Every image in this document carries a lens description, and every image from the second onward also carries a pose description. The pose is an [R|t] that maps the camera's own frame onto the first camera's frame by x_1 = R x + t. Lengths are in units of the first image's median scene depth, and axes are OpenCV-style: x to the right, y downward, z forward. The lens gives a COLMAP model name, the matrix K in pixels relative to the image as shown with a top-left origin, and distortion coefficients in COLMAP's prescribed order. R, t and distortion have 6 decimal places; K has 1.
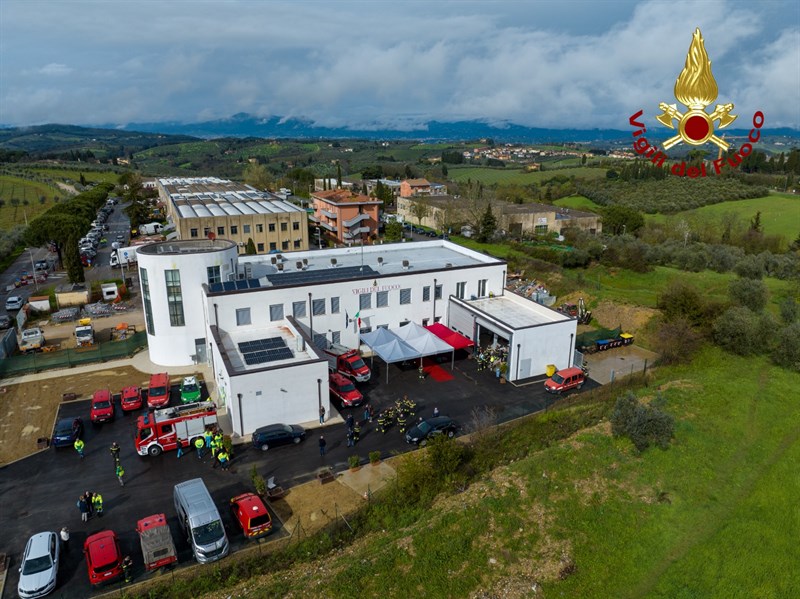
lens RADIAL K [[580.4, 0, 400.0], [0, 580.4, 299.5], [0, 0, 1]] dist [-0.000193, -0.000025]
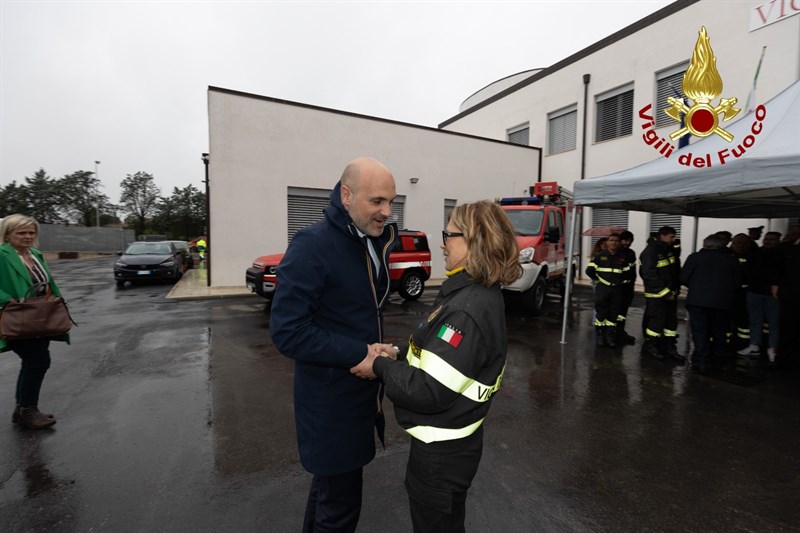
lens RADIAL K [[357.8, 0, 398.5], [0, 357.8, 262.8], [0, 0, 1]] dist [0.002787, 0.000305]
pose [[0.055786, 0.058243, -0.996743, 0.061473], [-0.299598, 0.953271, 0.038935, 0.118132], [0.952433, 0.296450, 0.070628, 0.852517]]
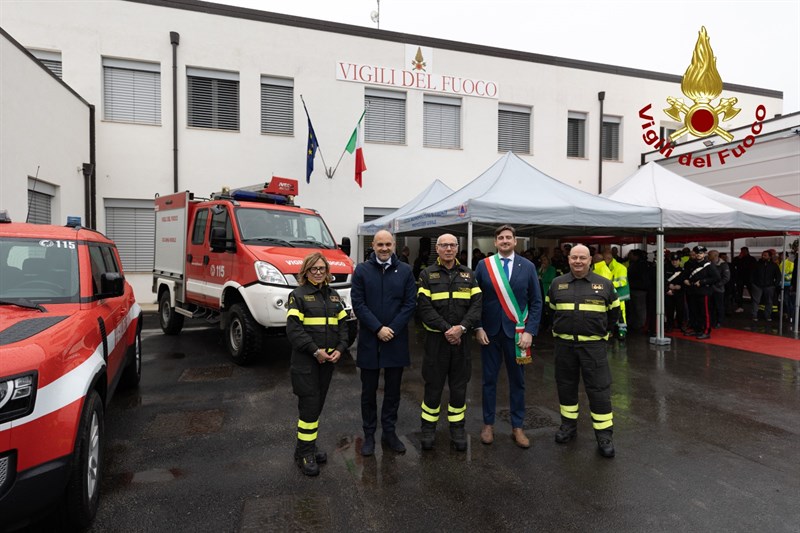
lens RADIAL K [[442.1, 0, 400.0], [0, 442.1, 266.5], [0, 0, 1]] dist [0.000650, 0.000042]
pose [[0.991836, 0.007312, -0.127311, -0.022118], [-0.041093, 0.963426, -0.264805, 0.135681], [0.120719, 0.267875, 0.955861, 0.792769]]
